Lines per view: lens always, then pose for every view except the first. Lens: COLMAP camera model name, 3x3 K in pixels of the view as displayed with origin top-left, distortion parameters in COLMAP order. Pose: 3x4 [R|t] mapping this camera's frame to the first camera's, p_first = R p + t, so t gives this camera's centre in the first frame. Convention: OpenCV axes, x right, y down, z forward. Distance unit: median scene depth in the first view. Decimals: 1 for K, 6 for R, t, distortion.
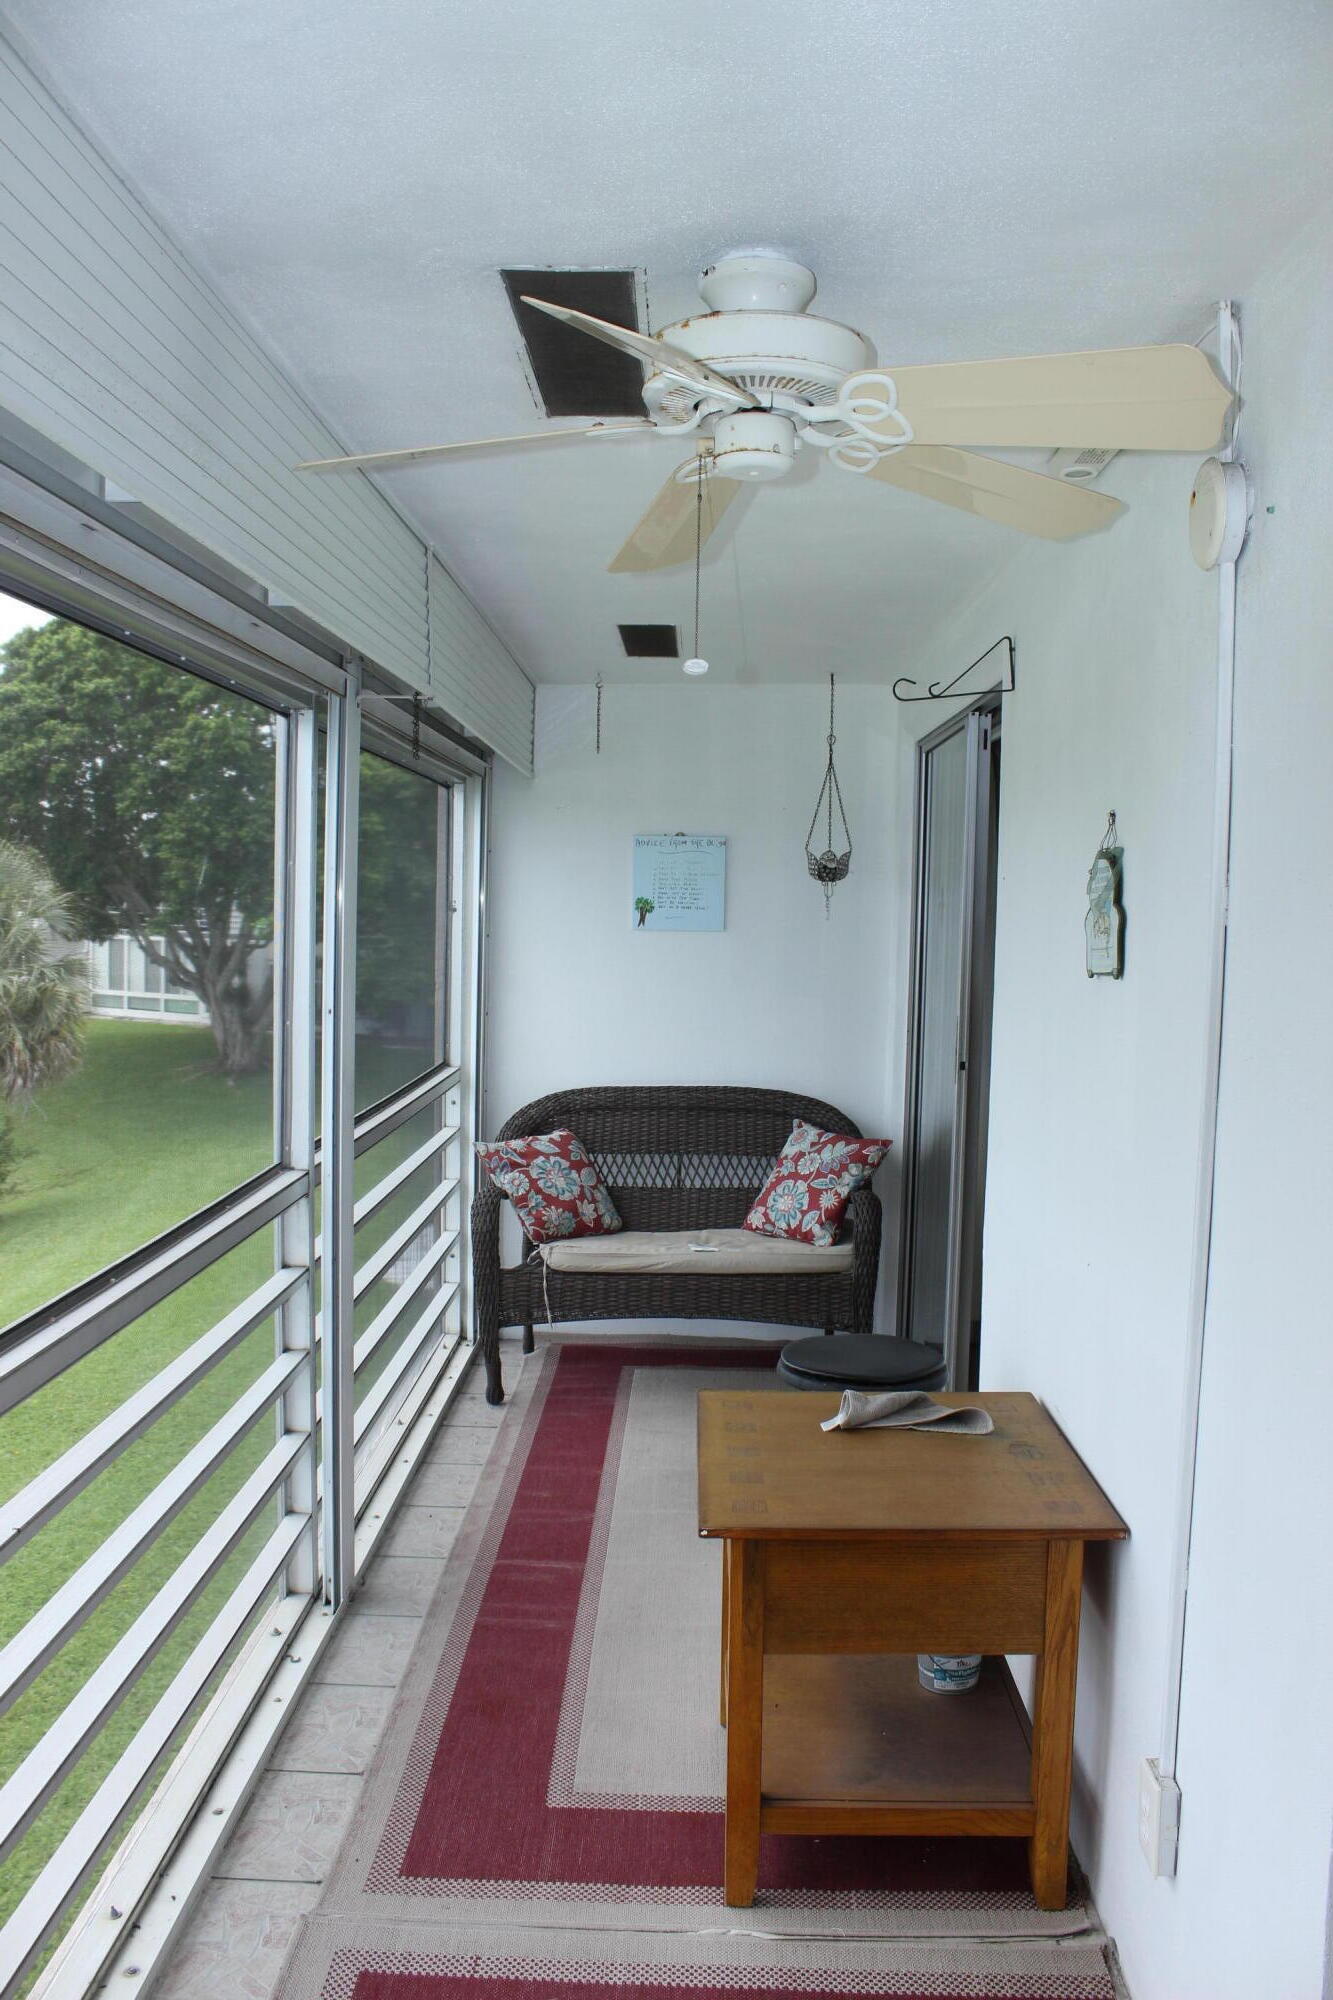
lens RADIAL K [[1642.0, 0, 676.1], [0, 1642.0, 996.4], [0, 0, 1]] dist [-0.169775, 0.146285]
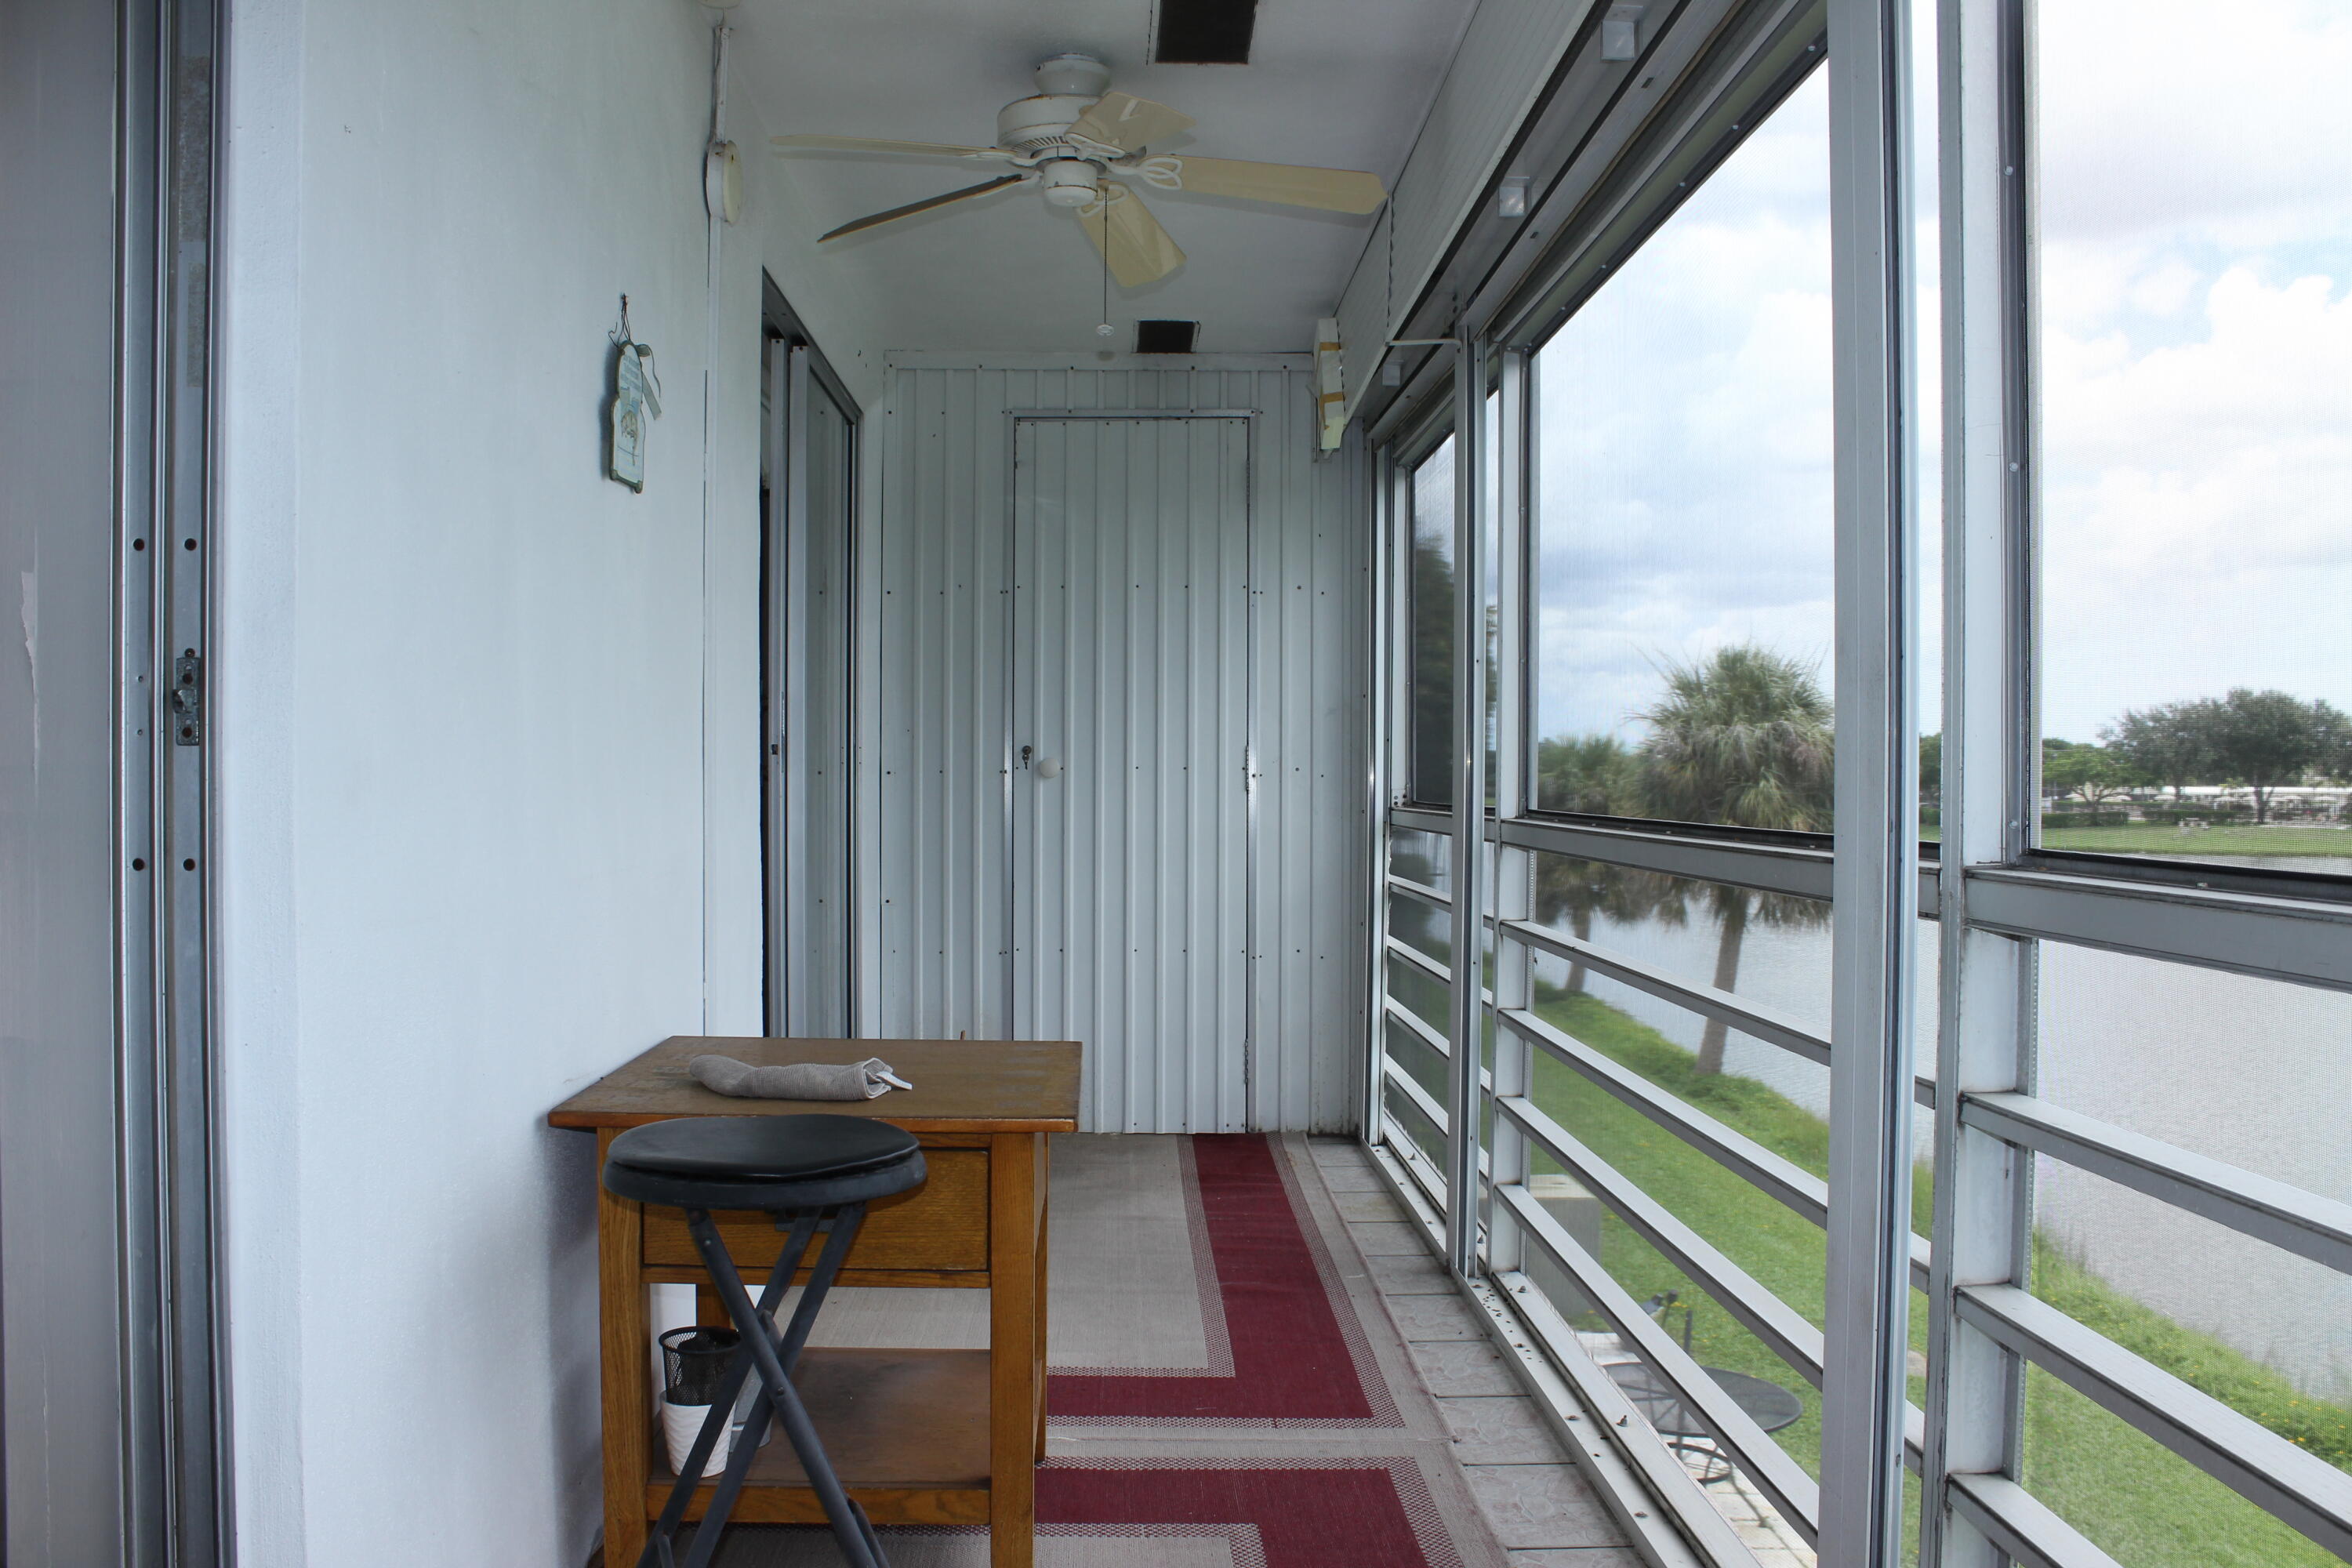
lens RADIAL K [[1931.0, 0, 1171.1], [0, 1931.0, 803.9], [0, 0, 1]] dist [-0.169775, 0.146285]
pose [[-0.998531, -0.026445, -0.047295, 0.018638], [-0.029746, 0.997067, 0.070512, 0.077573], [0.045292, 0.071815, -0.996389, 2.035144]]
